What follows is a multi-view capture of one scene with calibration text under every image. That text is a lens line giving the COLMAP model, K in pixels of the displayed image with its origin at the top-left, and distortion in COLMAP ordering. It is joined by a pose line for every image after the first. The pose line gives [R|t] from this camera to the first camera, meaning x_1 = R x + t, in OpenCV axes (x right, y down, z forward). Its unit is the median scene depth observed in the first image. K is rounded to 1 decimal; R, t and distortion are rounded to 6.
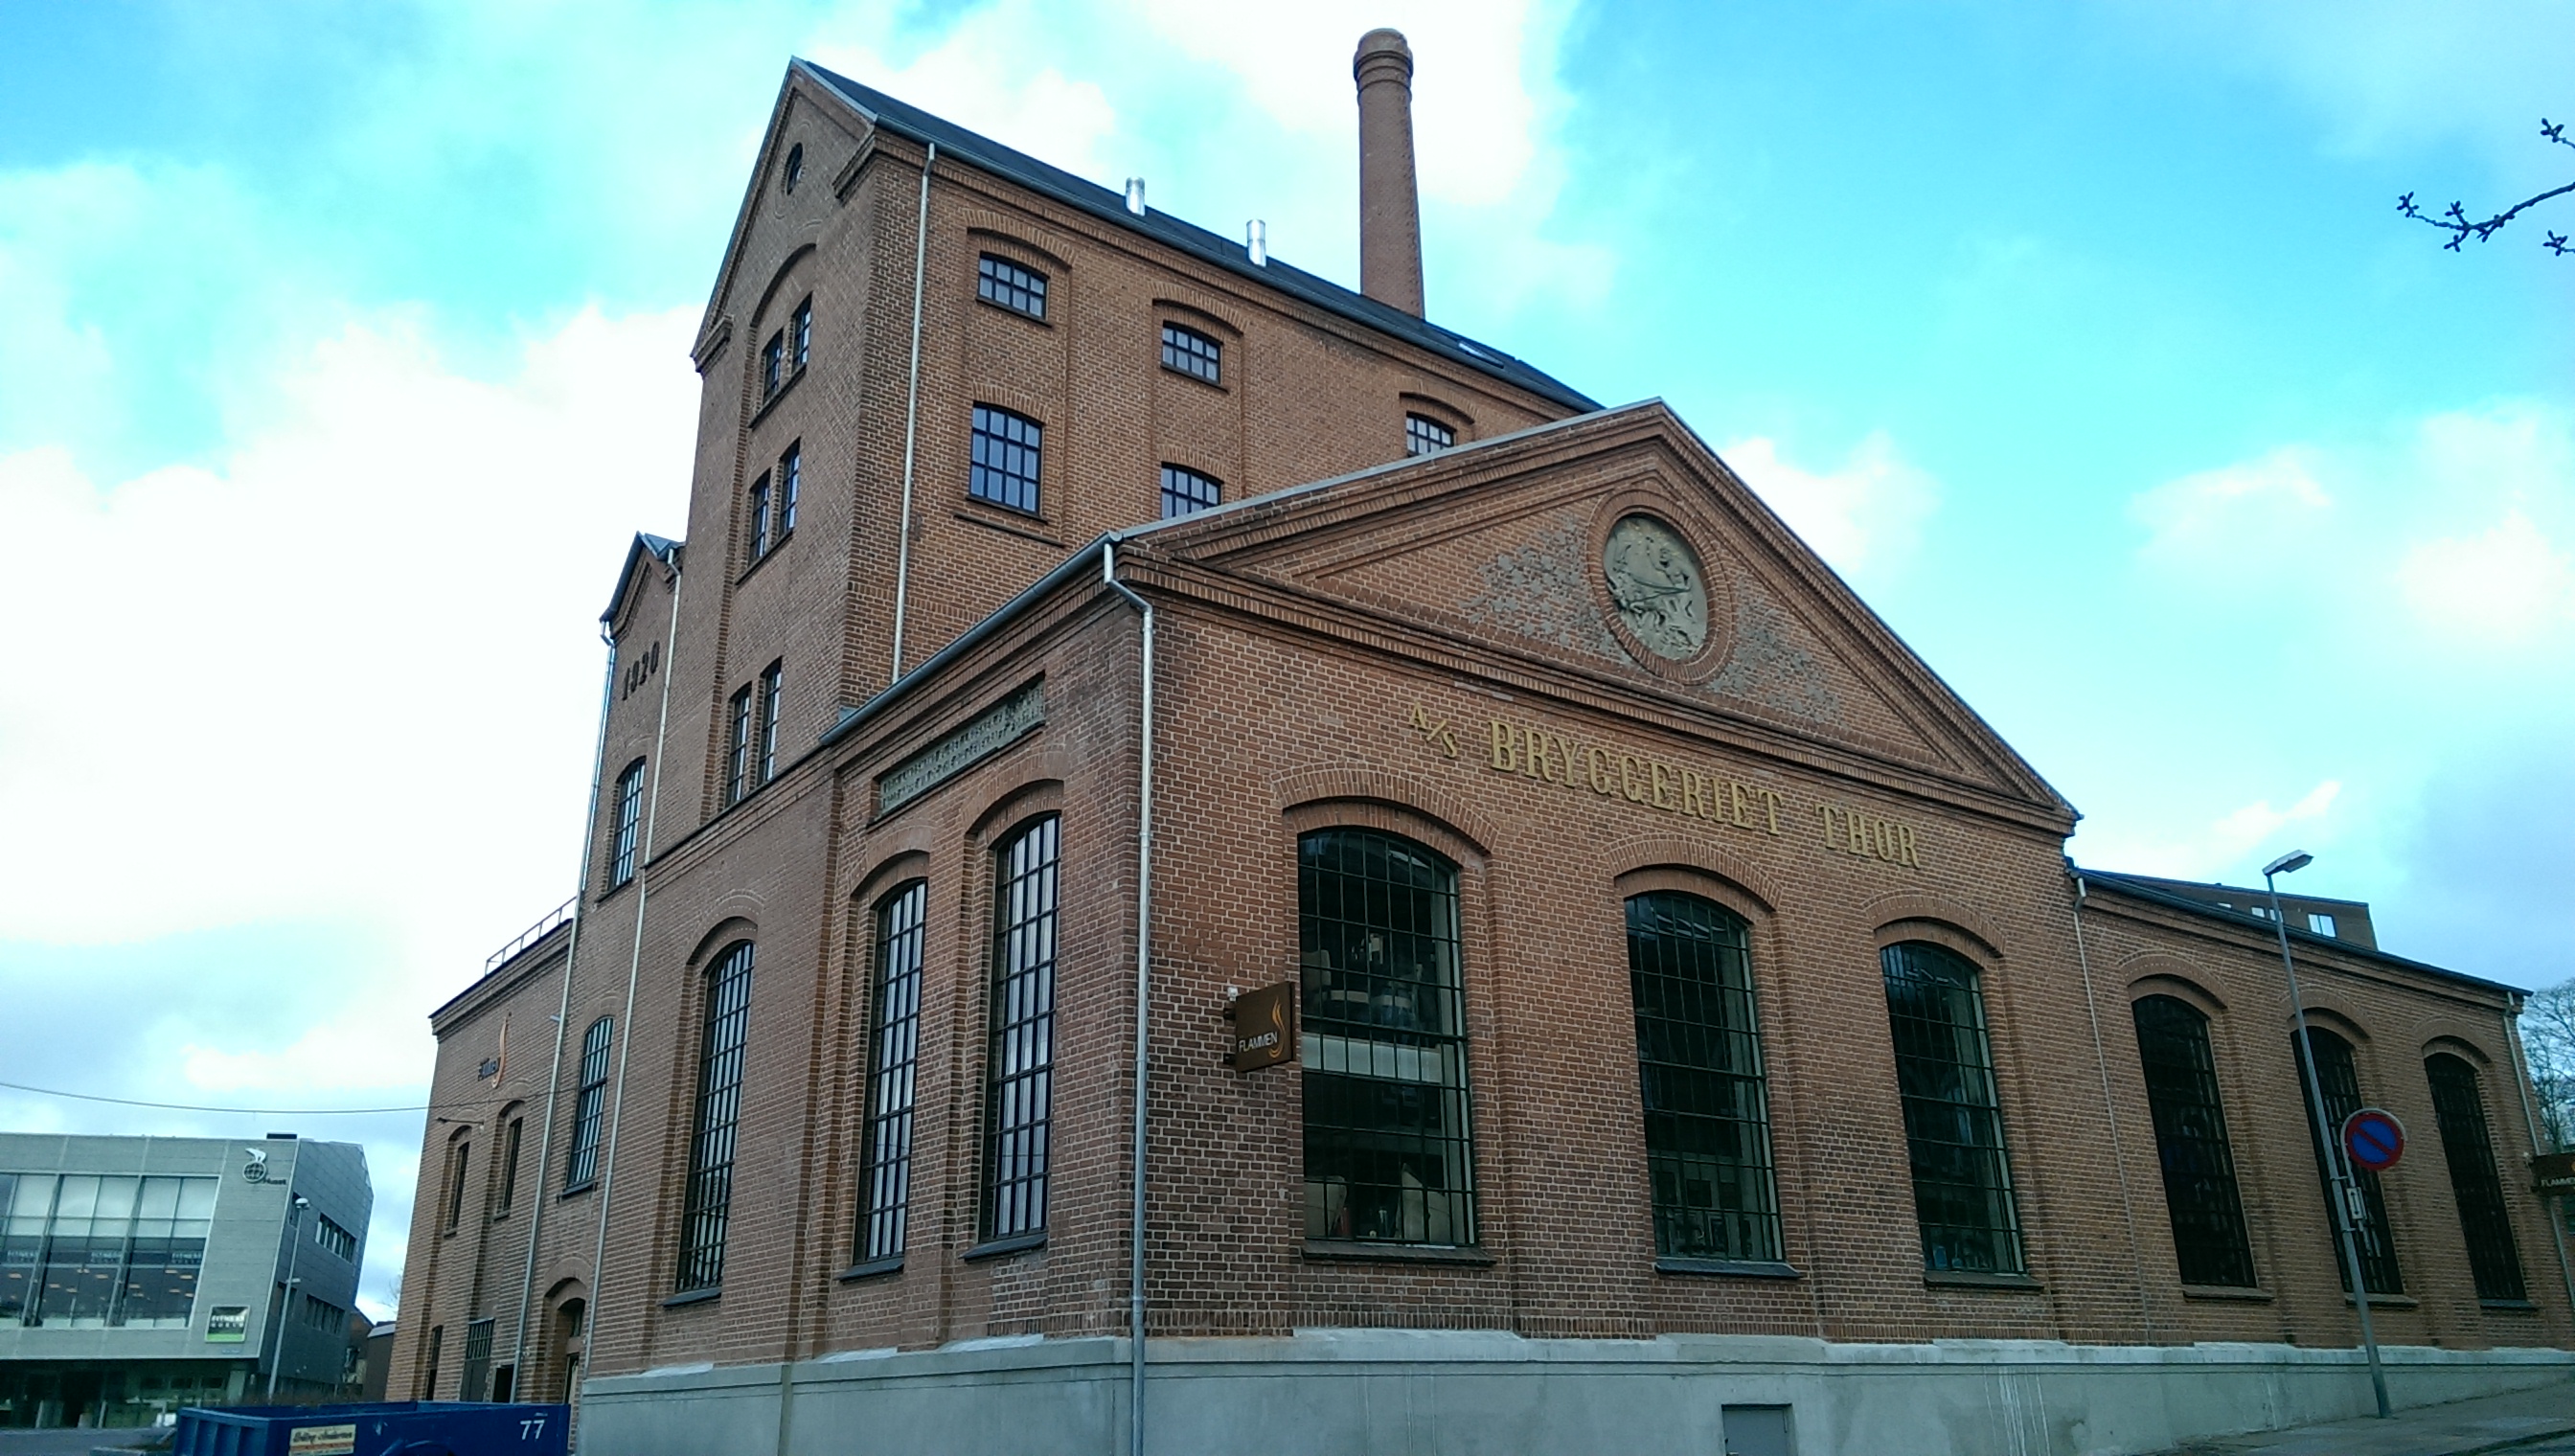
lens RADIAL K [[1898.2, 0, 1287.5], [0, 1898.2, 728.0], [0, 0, 1]] dist [-0.002356, -0.001080]
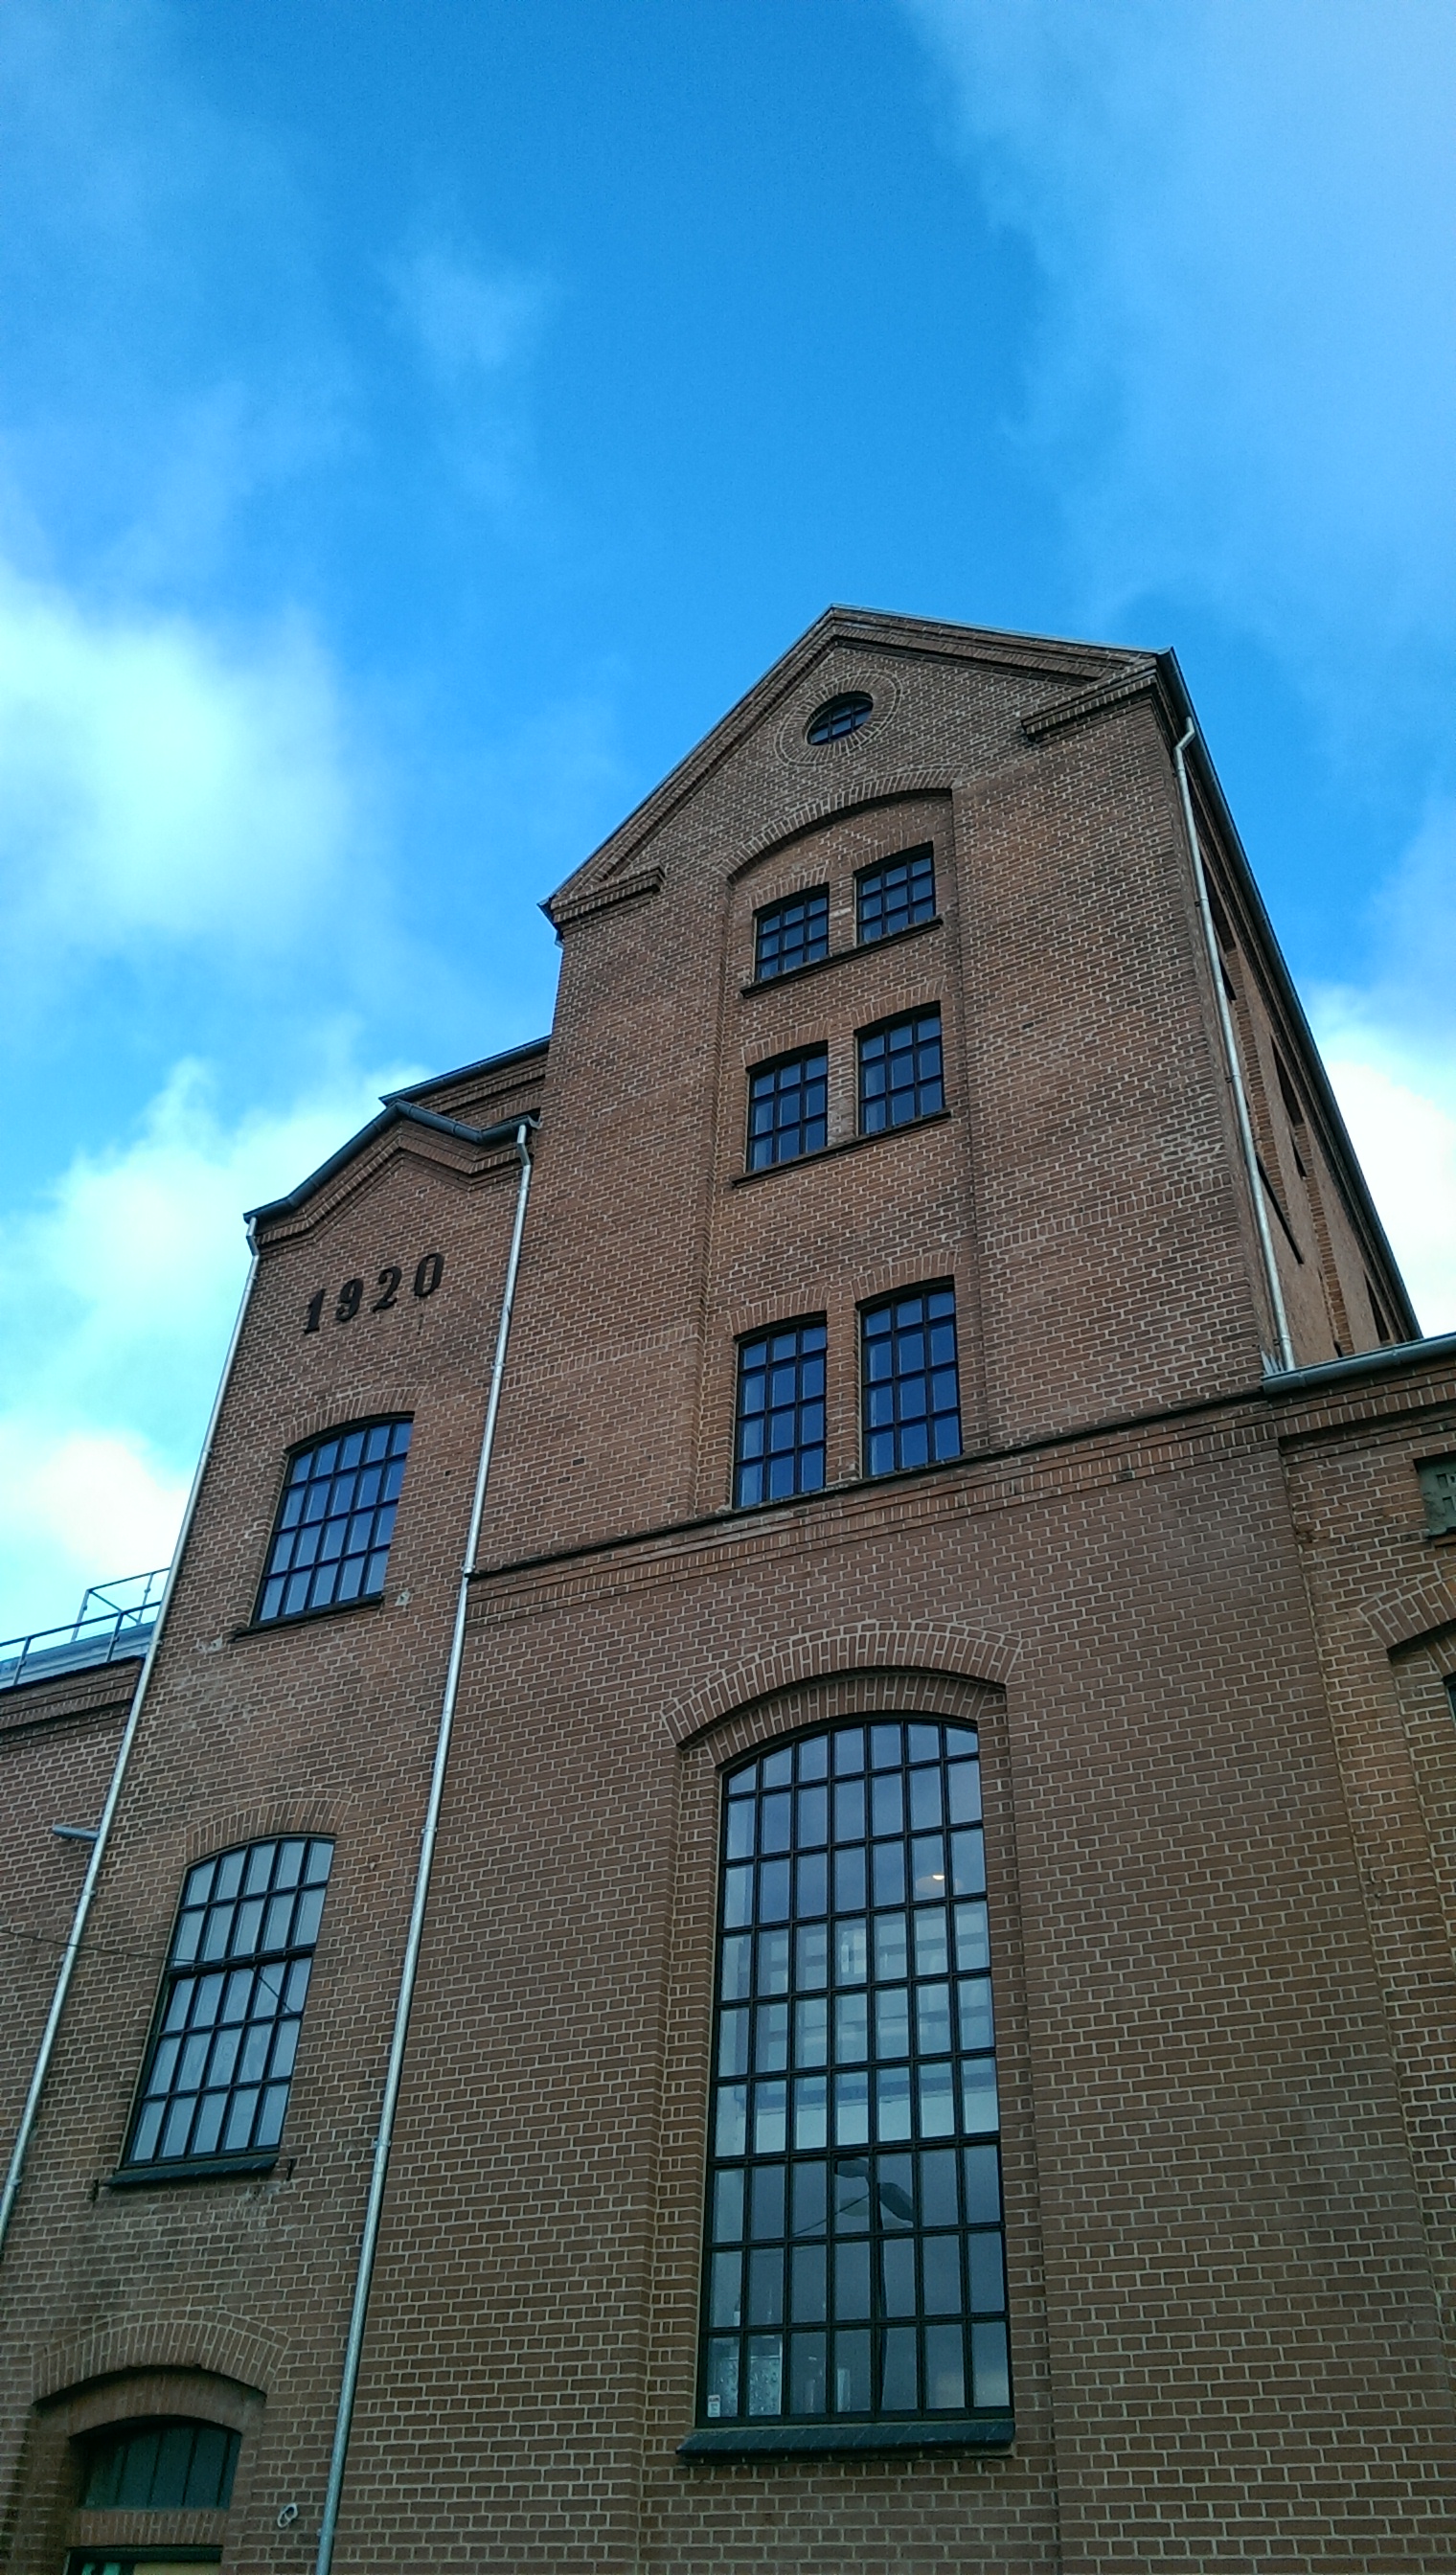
lens RADIAL K [[1898.2, 0, 728.0], [0, 1898.2, 1287.5], [0, 0, 1]] dist [-0.002356, -0.001080]
pose [[0.894002, 0.328919, 0.304257, -0.441898], [-0.212632, 0.909160, -0.358073, 0.169303], [-0.394396, 0.255424, 0.882729, 0.429330]]
